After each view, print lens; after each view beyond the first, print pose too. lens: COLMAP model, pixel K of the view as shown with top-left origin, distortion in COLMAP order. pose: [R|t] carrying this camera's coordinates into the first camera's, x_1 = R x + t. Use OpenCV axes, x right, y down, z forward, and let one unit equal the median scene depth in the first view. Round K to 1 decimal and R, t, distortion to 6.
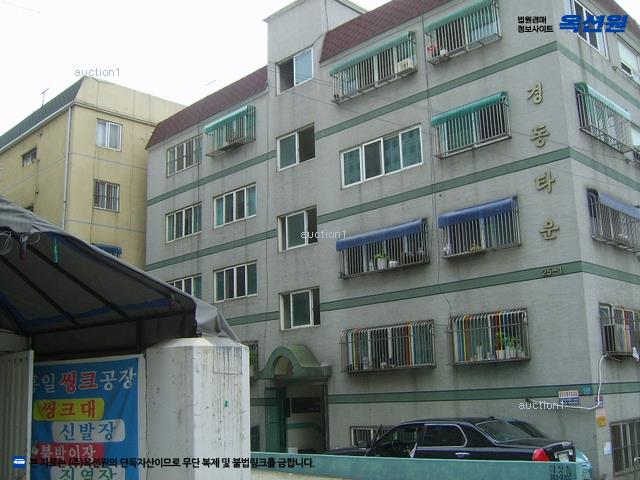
lens RADIAL K [[727.4, 0, 320.0], [0, 727.4, 240.0], [0, 0, 1]] dist [-0.120753, 0.035191]
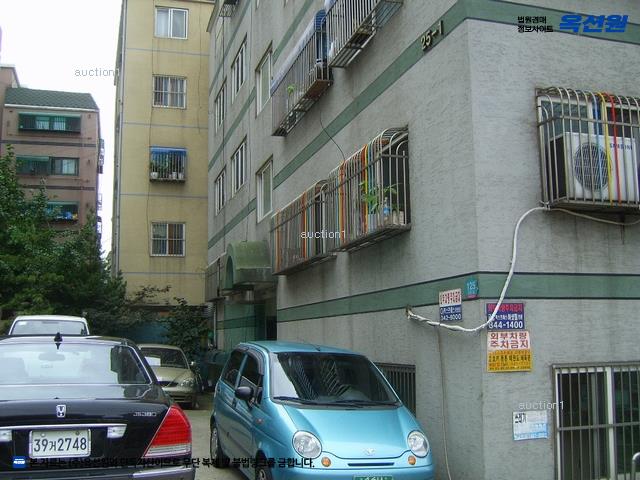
lens RADIAL K [[707.6, 0, 320.0], [0, 707.6, 240.0], [0, 0, 1]] dist [-0.072442, 0.010201]
pose [[0.880169, -0.043007, -0.472708, 0.419555], [0.083666, 0.994351, 0.065319, 0.124691], [0.467228, -0.097041, 0.878795, 0.498883]]
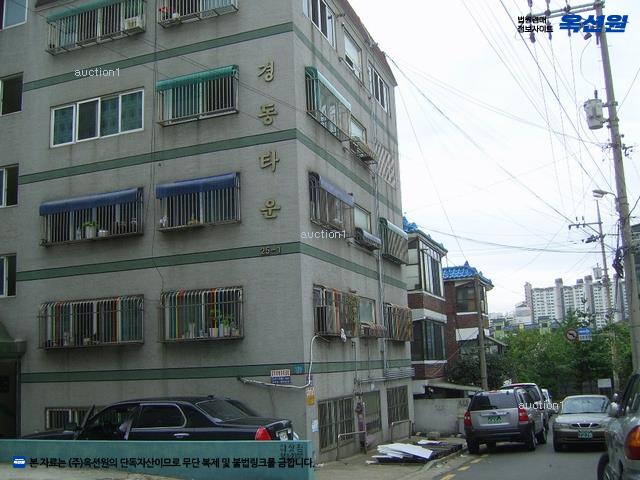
lens RADIAL K [[727.4, 0, 320.0], [0, 727.4, 240.0], [0, 0, 1]] dist [-0.120753, 0.035191]
pose [[0.907201, 0.062258, 0.416065, -0.032652], [-0.073345, 0.997249, 0.010702, 0.011920], [-0.414254, -0.040225, 0.909272, 0.047647]]
